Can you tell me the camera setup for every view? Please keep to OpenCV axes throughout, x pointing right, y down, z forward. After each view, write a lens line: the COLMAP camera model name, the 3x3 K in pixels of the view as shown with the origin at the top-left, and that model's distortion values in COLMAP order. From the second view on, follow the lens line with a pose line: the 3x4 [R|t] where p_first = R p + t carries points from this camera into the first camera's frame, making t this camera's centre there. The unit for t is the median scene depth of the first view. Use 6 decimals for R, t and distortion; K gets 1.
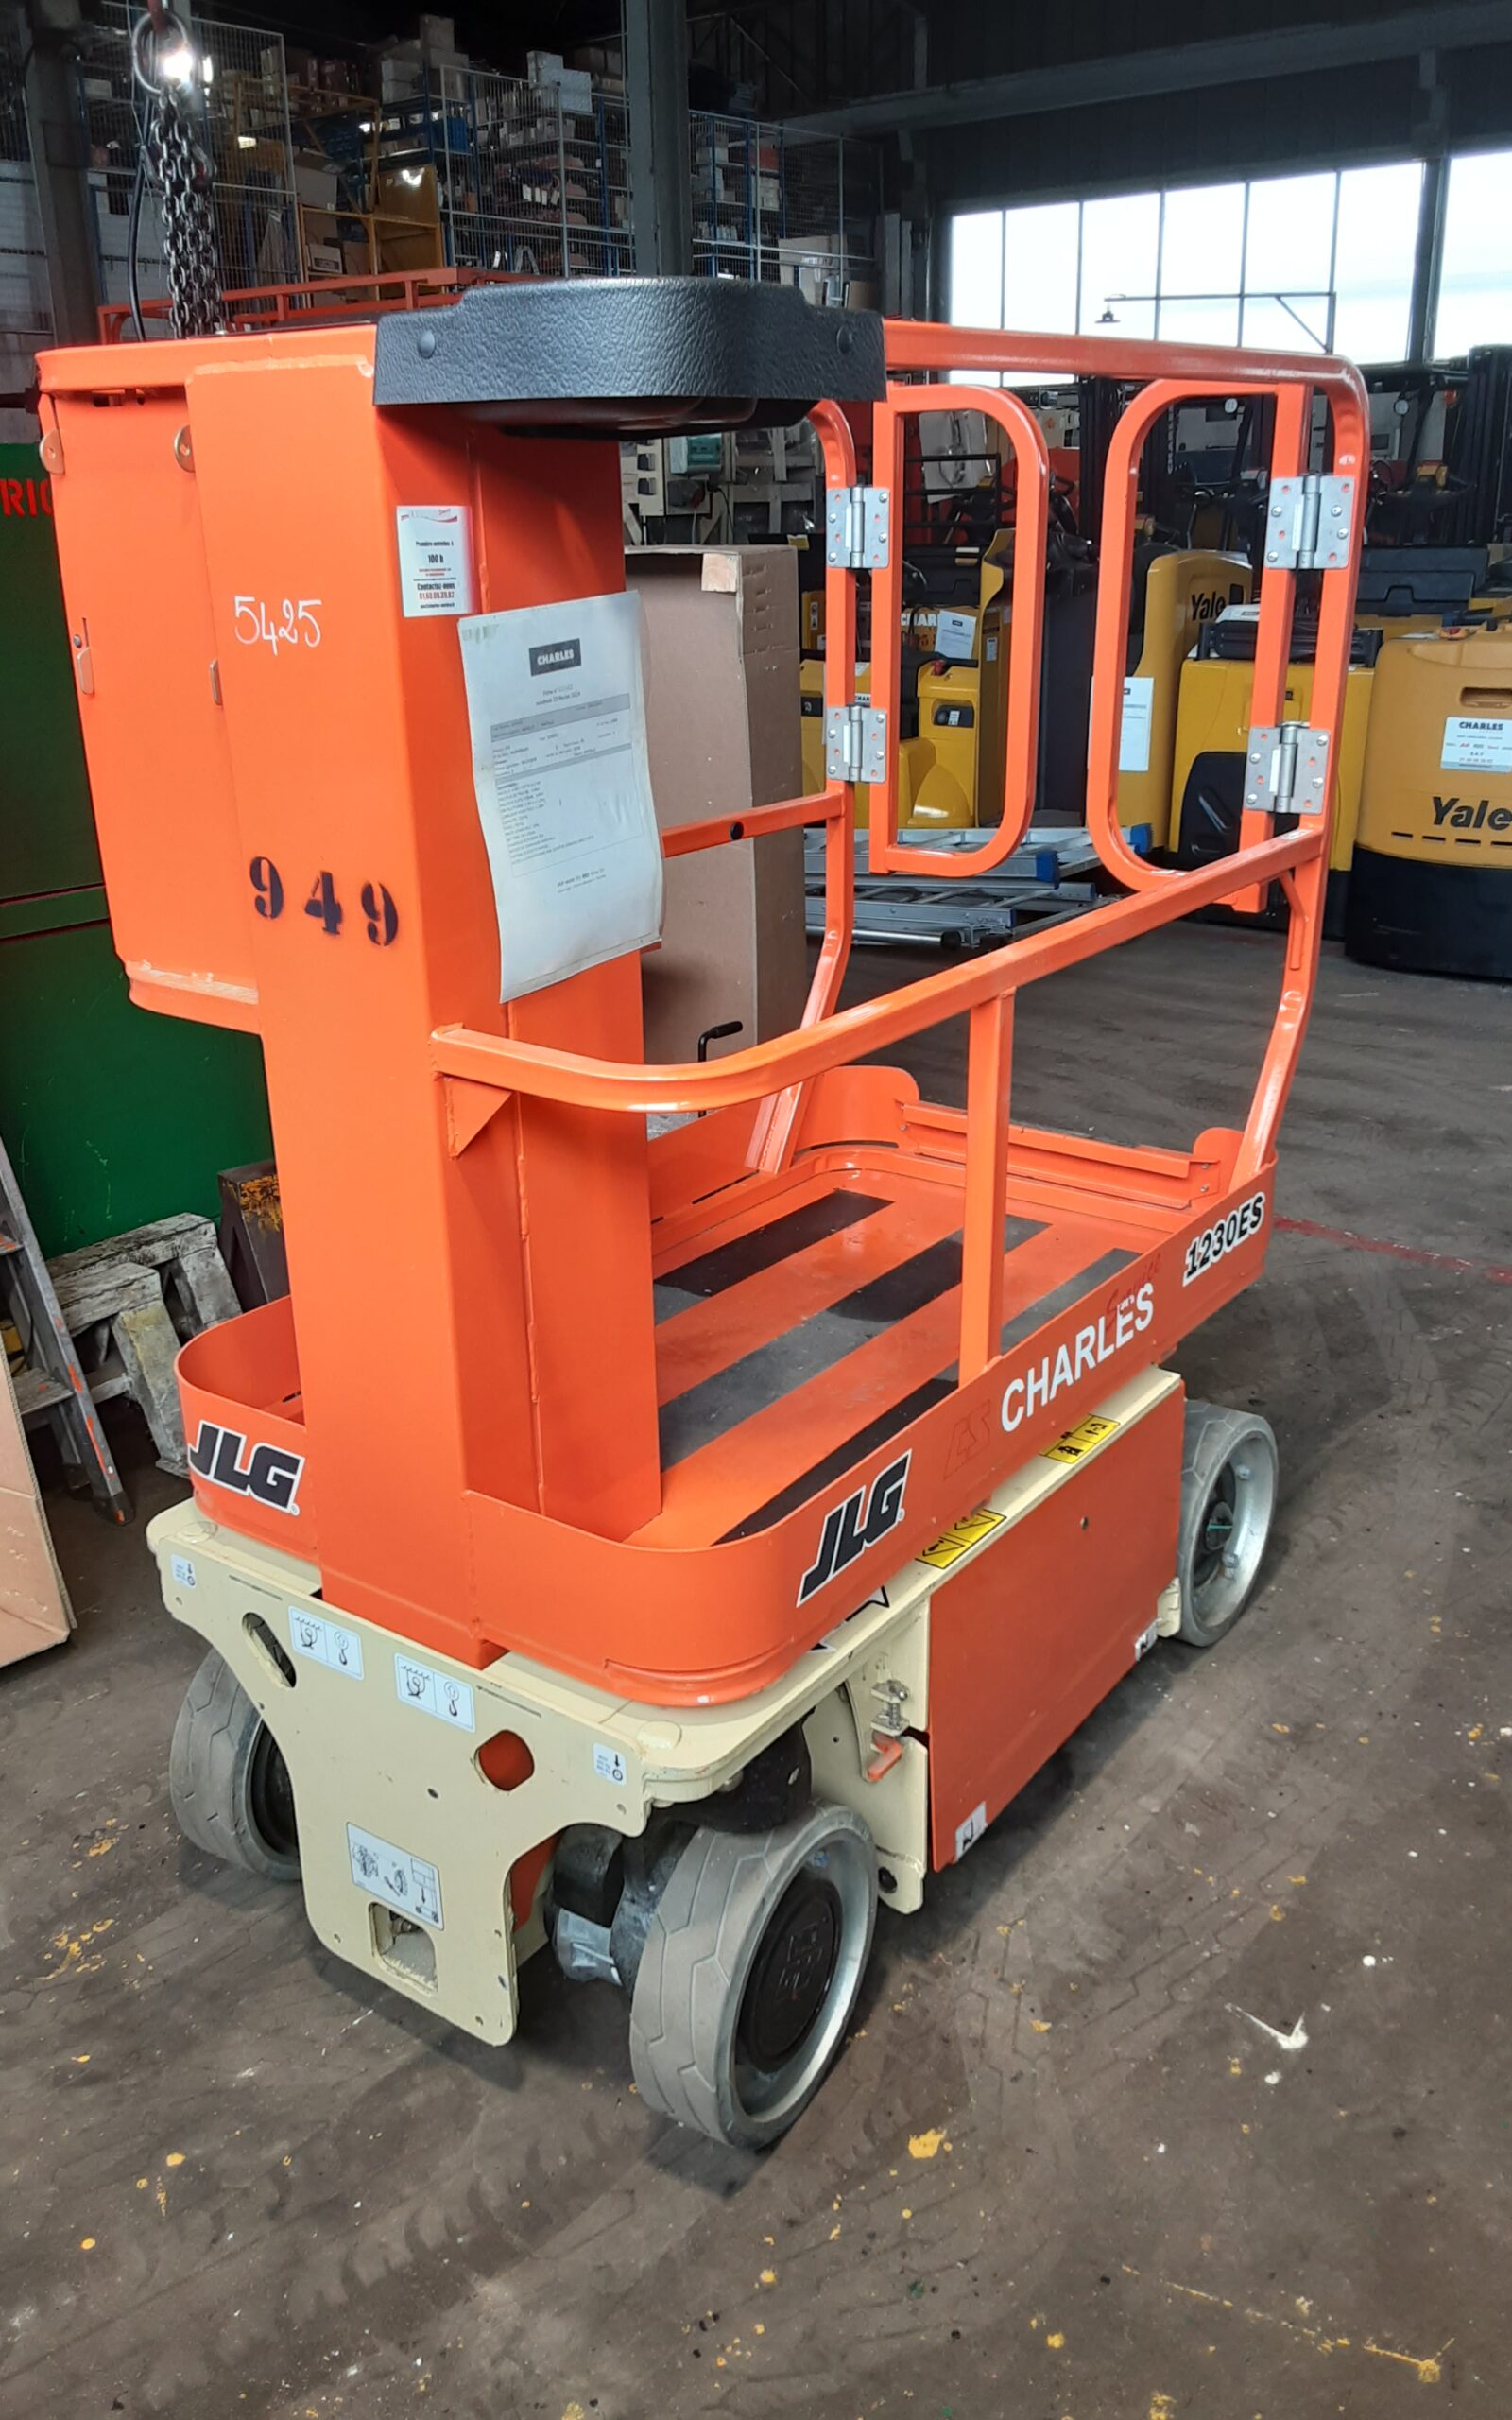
lens RADIAL K [[1933.6, 0, 744.8], [0, 1933.6, 1200.1], [0, 0, 1]] dist [0.113047, -0.165029]
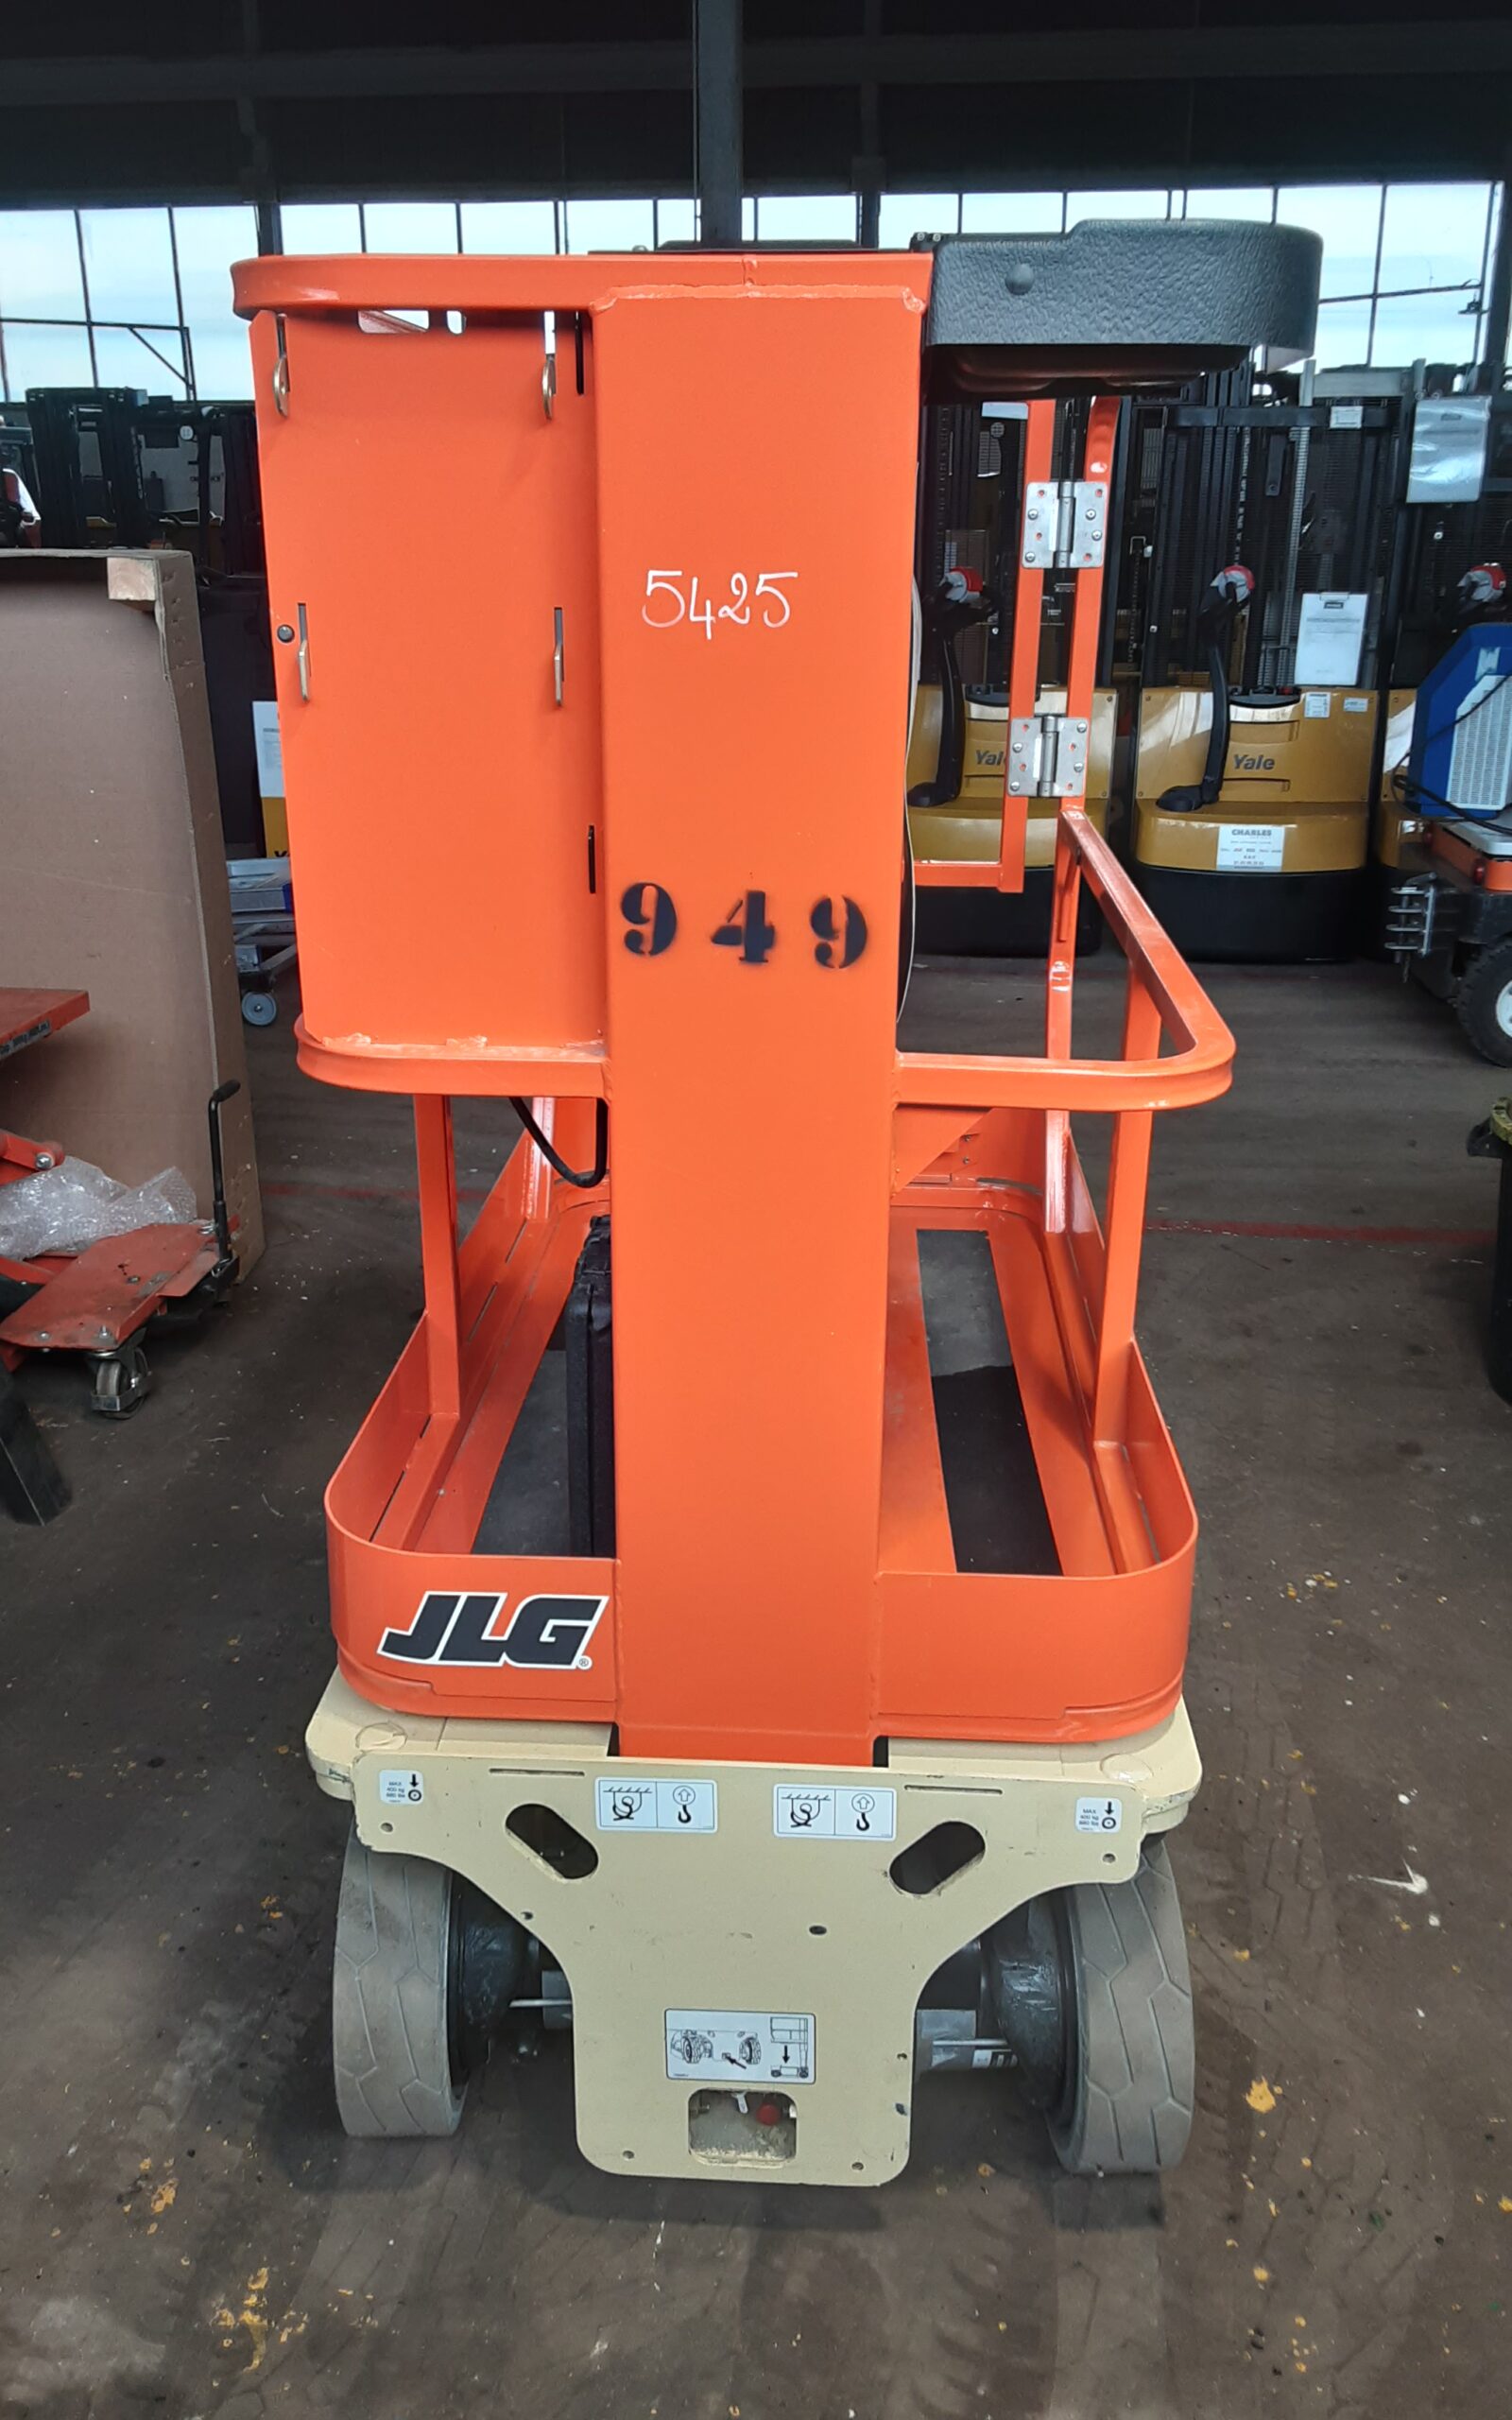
lens RADIAL K [[1933.6, 0, 732.9], [0, 1933.6, 1199.5], [0, 0, 1]] dist [0.113047, -0.165029]
pose [[0.840417, -0.159720, 0.517869, -0.584598], [0.168637, 0.985216, 0.030189, -0.052709], [-0.515035, 0.061960, 0.854927, 0.240059]]
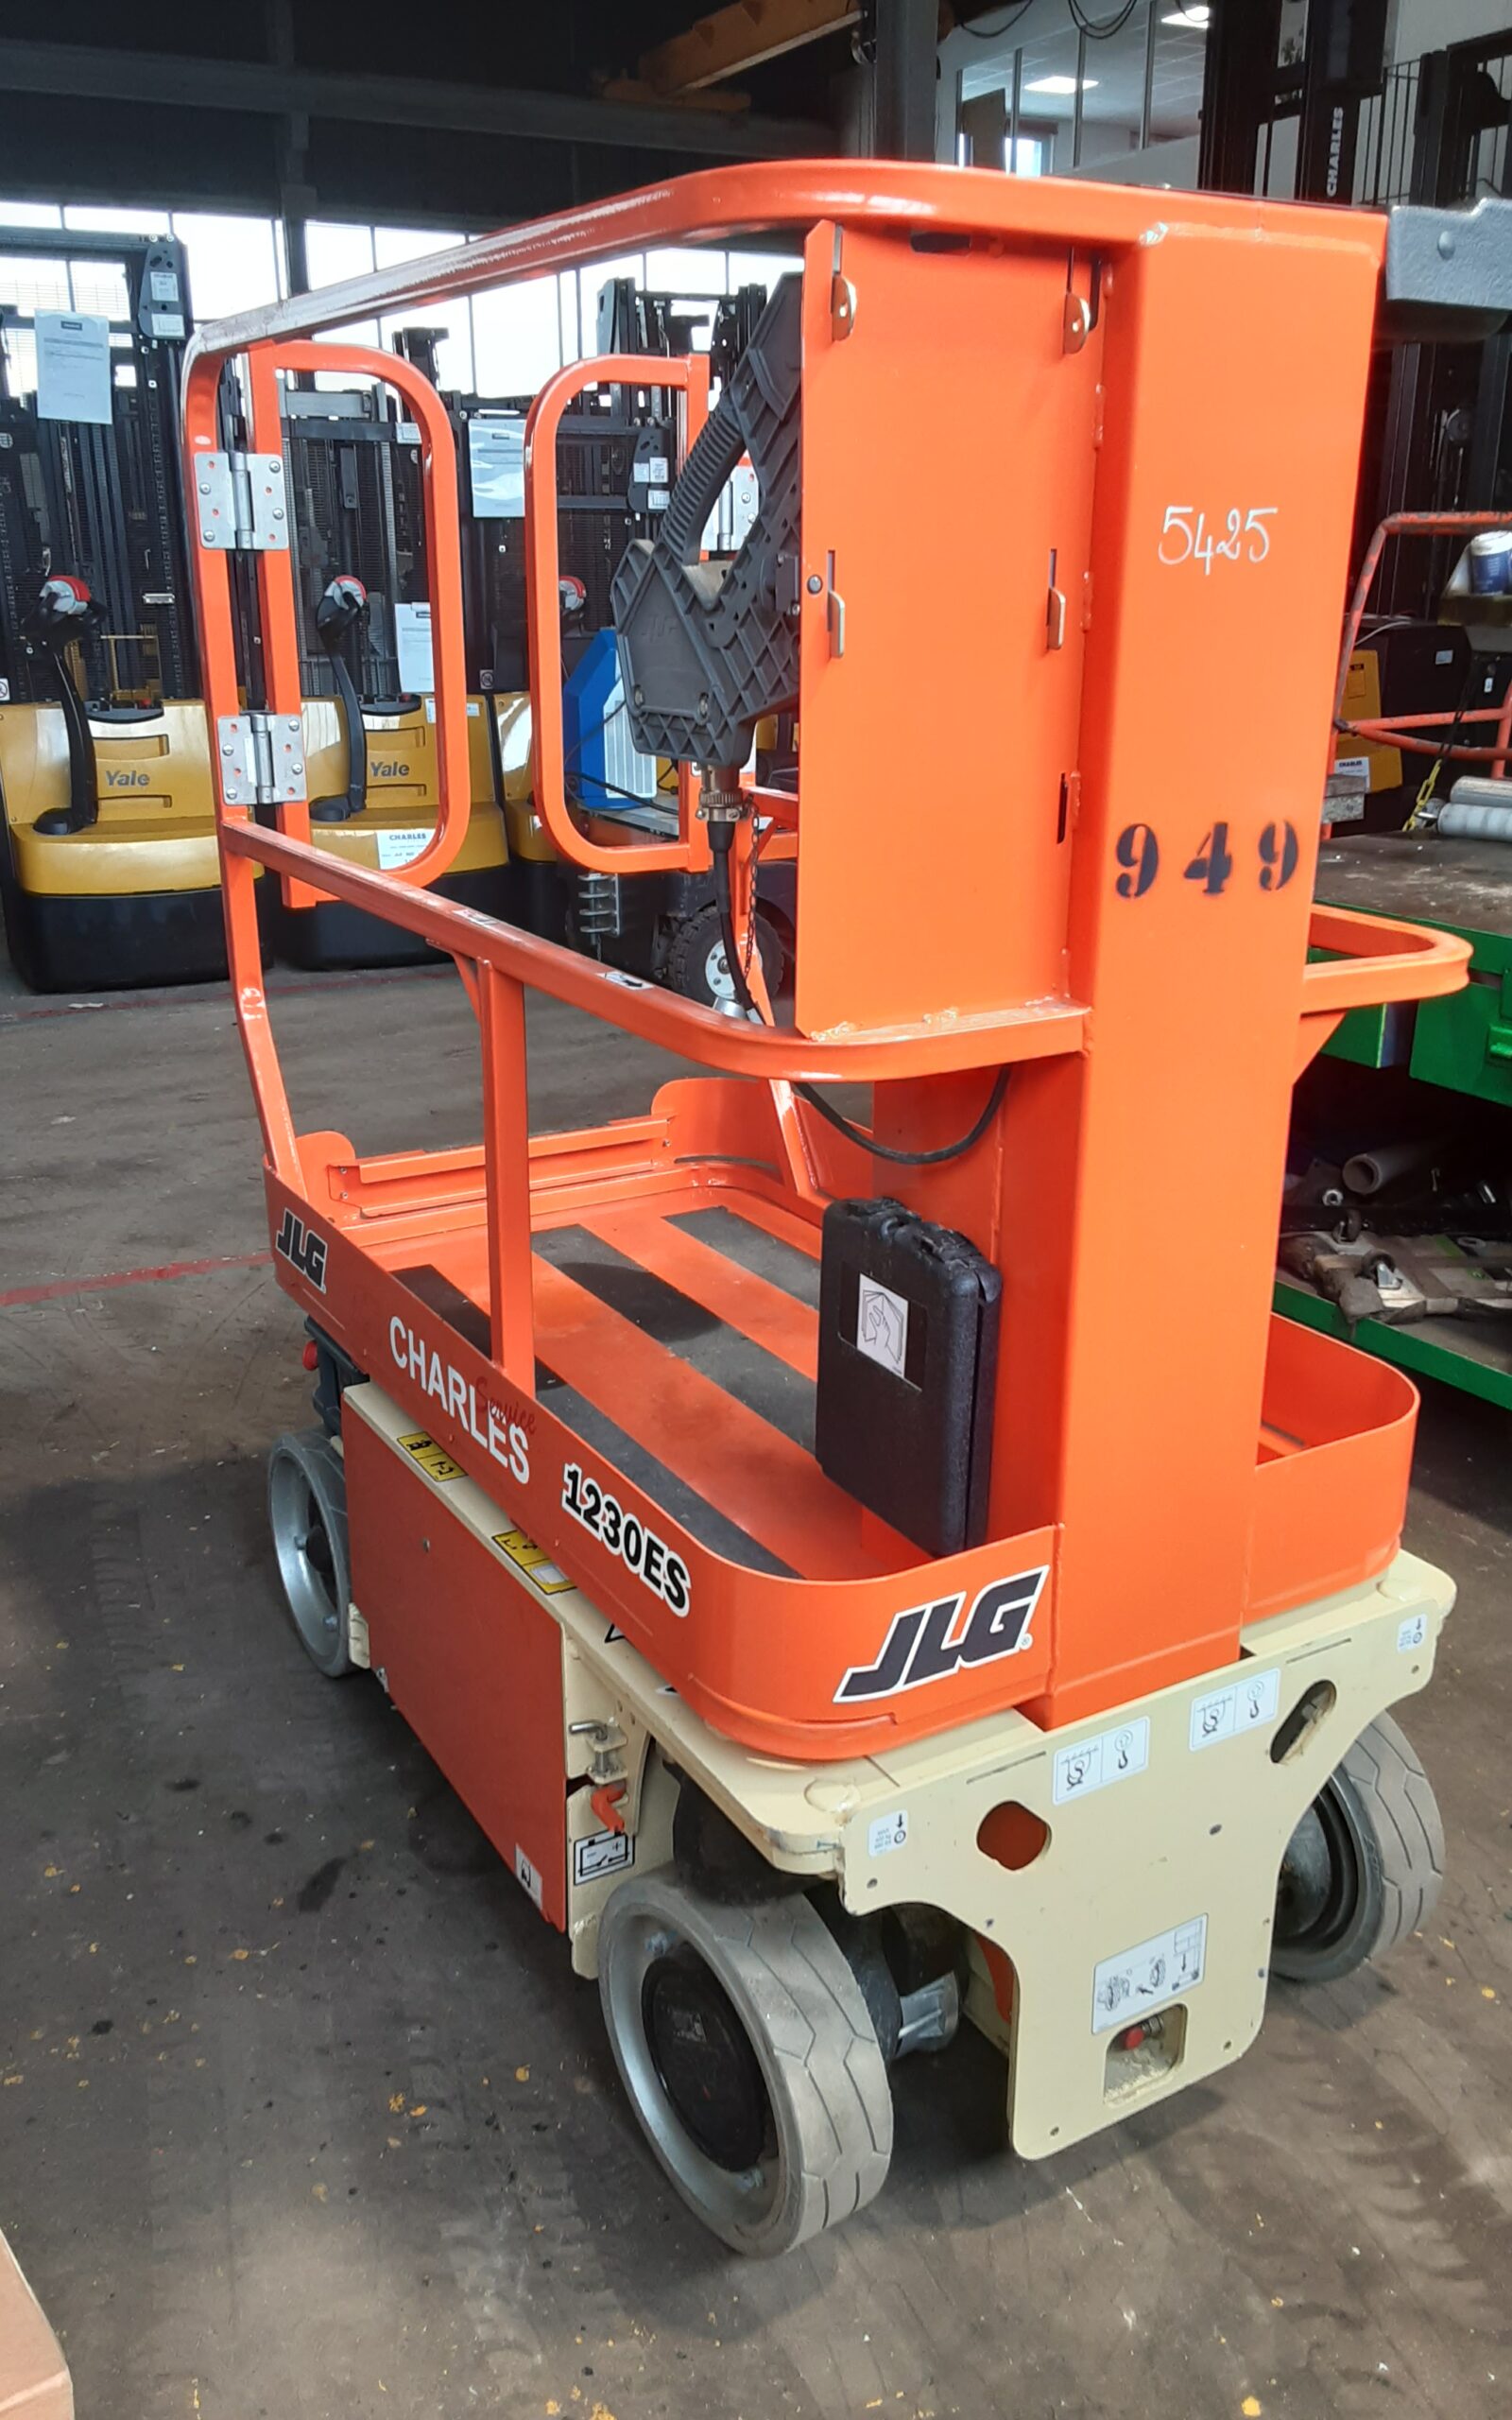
lens RADIAL K [[1933.6, 0, 741.8], [0, 1933.6, 1195.8], [0, 0, 1]] dist [0.113047, -0.165029]
pose [[0.395340, -0.273706, 0.876807, -0.951580], [0.308630, 0.938656, 0.153856, -0.180731], [-0.865132, 0.209784, 0.455563, 0.697678]]
